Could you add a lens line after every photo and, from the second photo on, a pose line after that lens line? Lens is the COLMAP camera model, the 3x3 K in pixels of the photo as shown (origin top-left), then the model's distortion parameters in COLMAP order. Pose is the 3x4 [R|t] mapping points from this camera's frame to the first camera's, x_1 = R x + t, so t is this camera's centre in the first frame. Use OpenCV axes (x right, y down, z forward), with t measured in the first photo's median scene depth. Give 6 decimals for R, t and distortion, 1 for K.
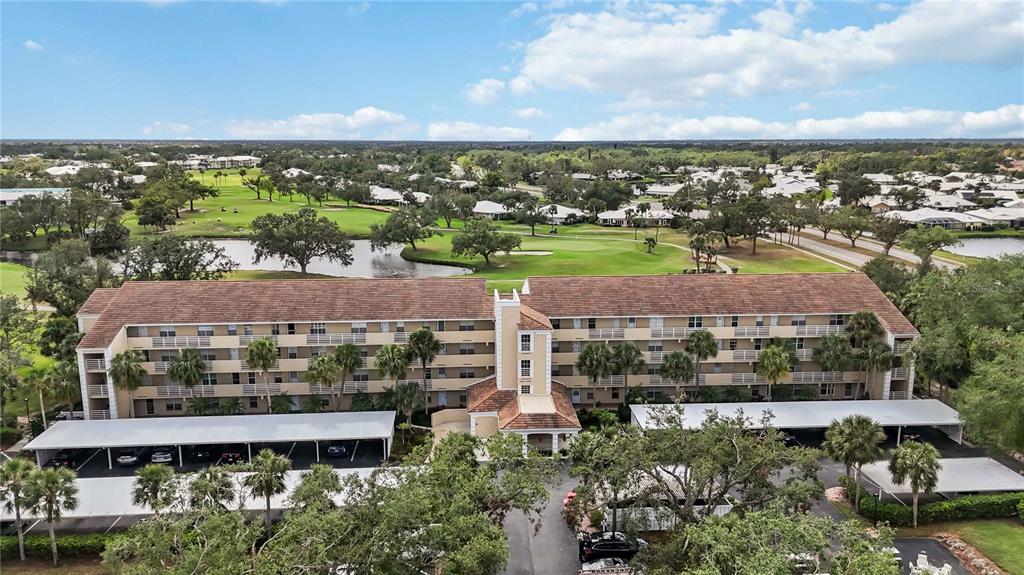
lens RADIAL K [[746.7, 0, 526.9], [0, 746.7, 287.9], [0, 0, 1]] dist [0.006002, 0.000255]
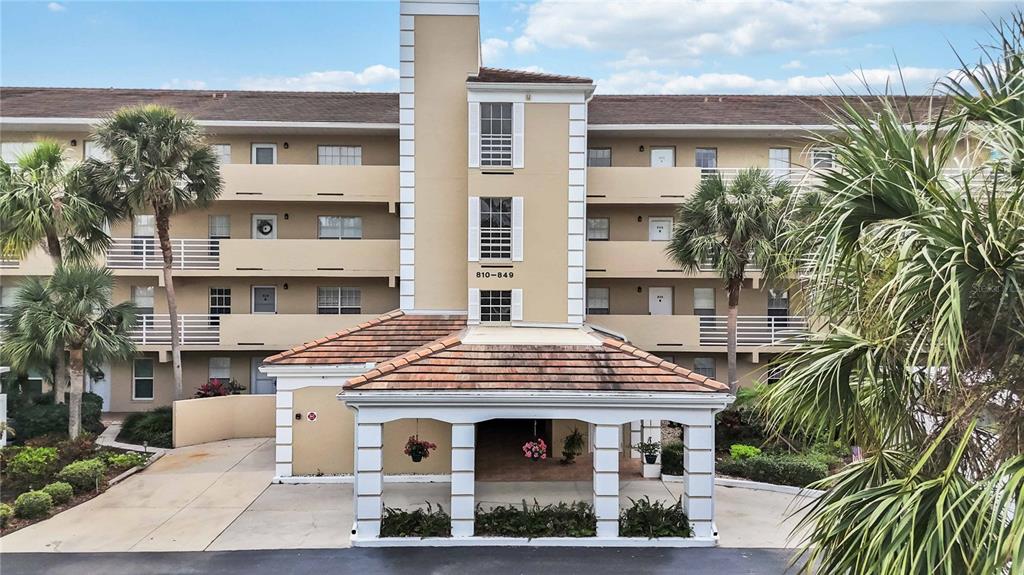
lens RADIAL K [[769.6, 0, 508.9], [0, 769.6, 287.5], [0, 0, 1]] dist [0.110048, 0.000400]
pose [[0.997901, 0.003879, -0.064647, 0.006341], [-0.015569, 0.983299, -0.181330, 0.051704], [0.062864, 0.181956, 0.981295, 0.201779]]
